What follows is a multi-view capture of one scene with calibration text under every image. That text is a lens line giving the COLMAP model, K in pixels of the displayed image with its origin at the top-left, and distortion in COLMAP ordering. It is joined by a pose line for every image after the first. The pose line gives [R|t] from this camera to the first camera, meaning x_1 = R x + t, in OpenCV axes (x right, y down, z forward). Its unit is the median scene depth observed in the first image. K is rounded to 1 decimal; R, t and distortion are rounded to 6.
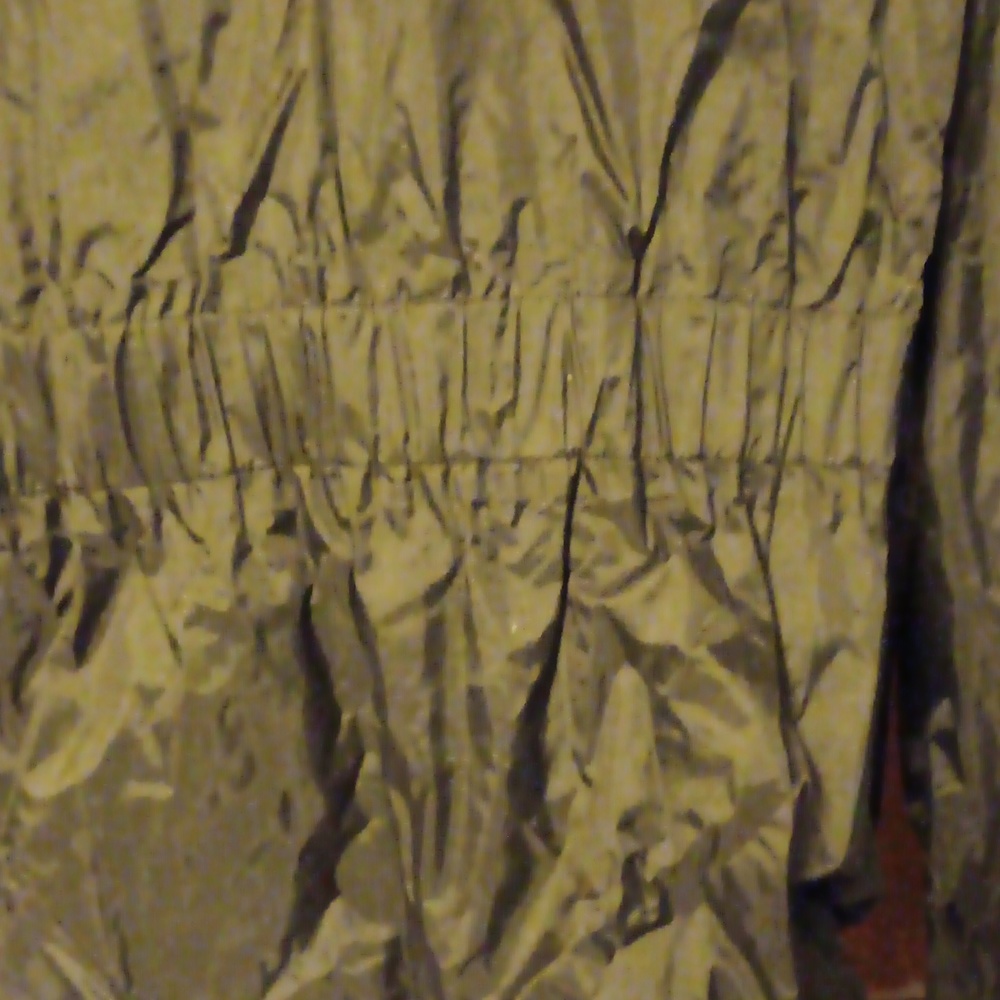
lens RADIAL K [[1679.2, 0, 496.6], [0, 1679.2, 497.7], [0, 0, 1]] dist [0.026247, 0.000000]
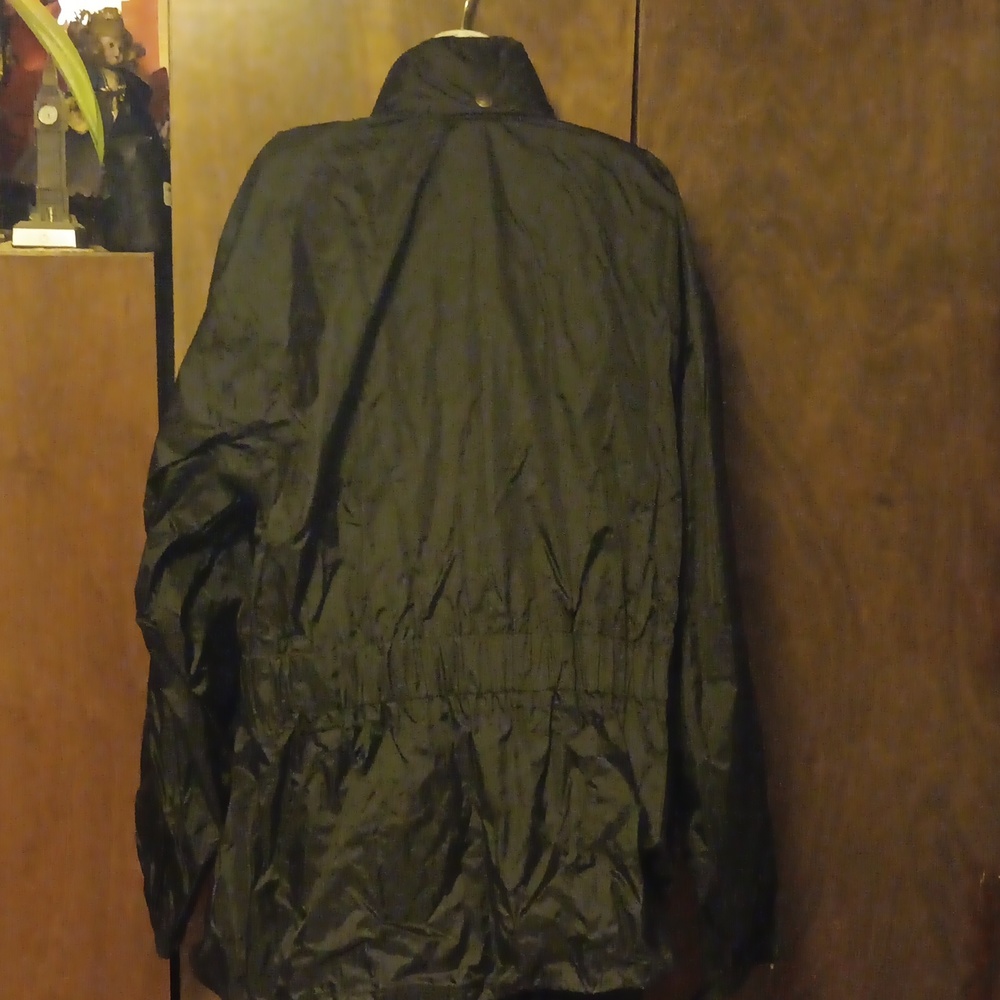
lens RADIAL K [[1679.2, 0, 503.8], [0, 1679.2, 496.1], [0, 0, 1]] dist [0.026247, 0.000000]
pose [[0.994152, 0.009358, 0.107581, -0.328593], [0.029291, 0.935521, -0.352055, 0.638732], [-0.103938, 0.353148, 0.929776, -1.642433]]
